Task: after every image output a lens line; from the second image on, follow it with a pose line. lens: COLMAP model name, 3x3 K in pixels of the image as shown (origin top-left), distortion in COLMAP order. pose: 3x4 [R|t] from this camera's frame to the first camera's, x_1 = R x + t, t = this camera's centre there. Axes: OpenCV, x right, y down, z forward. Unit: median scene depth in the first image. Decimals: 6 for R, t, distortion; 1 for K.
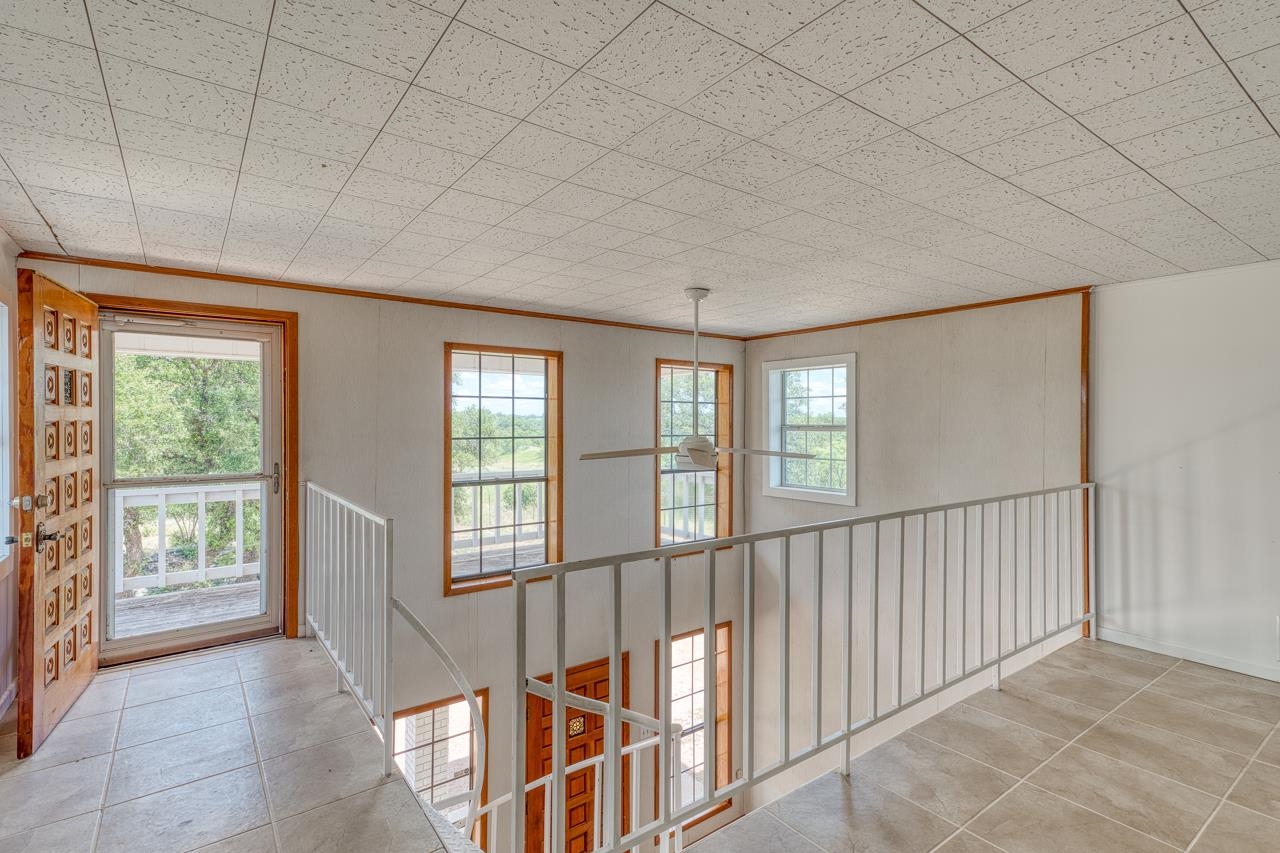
lens RADIAL K [[615.6, 0, 630.8], [0, 615.6, 429.1], [0, 0, 1]] dist [0.005596, 0.000730]
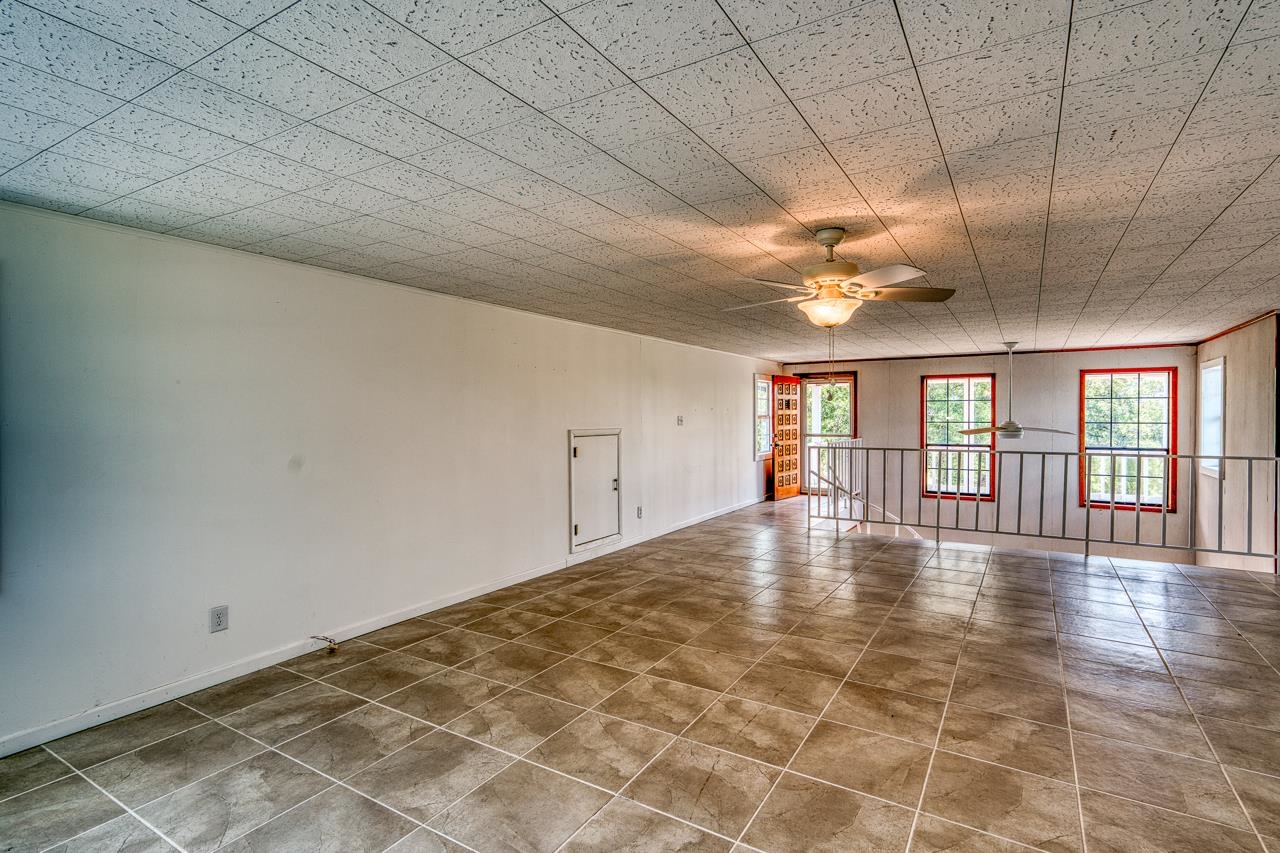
lens RADIAL K [[615.6, 0, 630.8], [0, 615.6, 429.1], [0, 0, 1]] dist [0.005596, 0.000730]
pose [[0.365276, 0.018432, -0.930717, 1.842597], [0.001942, 0.999787, 0.020562, -0.002219], [0.930897, -0.009318, 0.365162, -0.996408]]
